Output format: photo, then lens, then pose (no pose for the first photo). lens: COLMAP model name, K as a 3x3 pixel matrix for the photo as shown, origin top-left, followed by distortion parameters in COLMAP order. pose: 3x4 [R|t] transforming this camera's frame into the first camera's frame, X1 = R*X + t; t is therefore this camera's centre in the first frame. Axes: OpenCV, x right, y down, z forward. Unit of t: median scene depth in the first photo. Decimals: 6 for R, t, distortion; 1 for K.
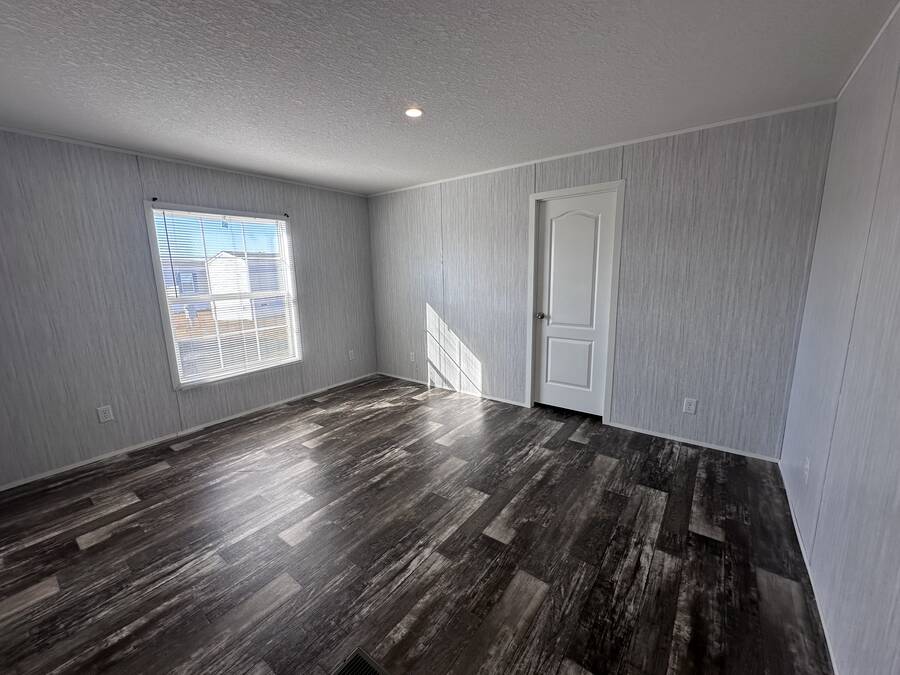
lens RADIAL K [[360.9, 0, 448.9], [0, 360.9, 336.1], [0, 0, 1]] dist [-0.003127, 0.000457]
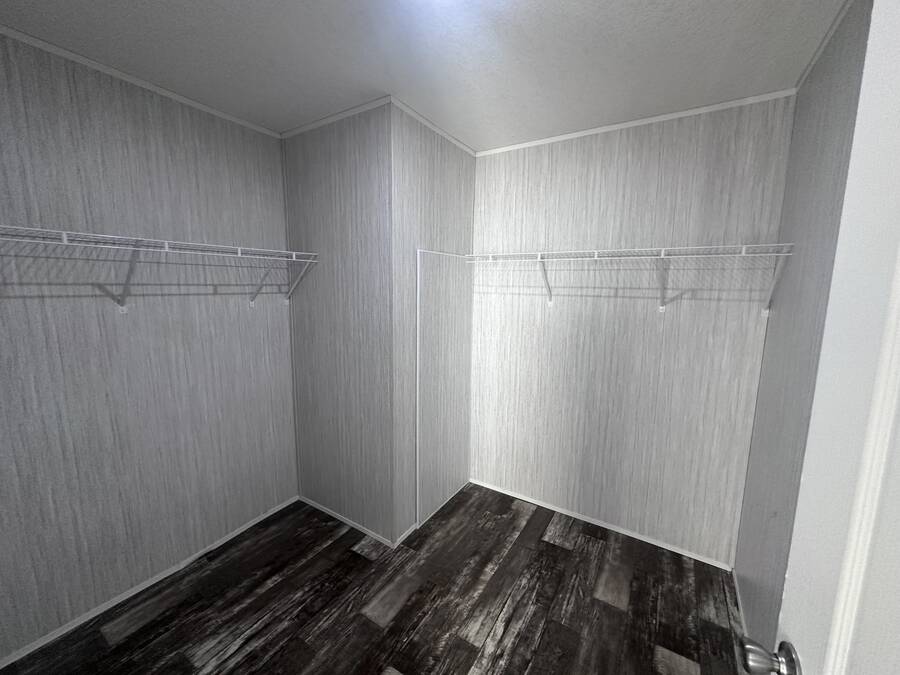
lens RADIAL K [[360.9, 0, 450.6], [0, 360.9, 337.5], [0, 0, 1]] dist [-0.003127, 0.000457]
pose [[-0.995438, 0.018123, -0.093672, 0.105130], [-0.014236, 0.942590, 0.333649, -0.386396], [0.094341, 0.333461, -0.938032, 1.722887]]
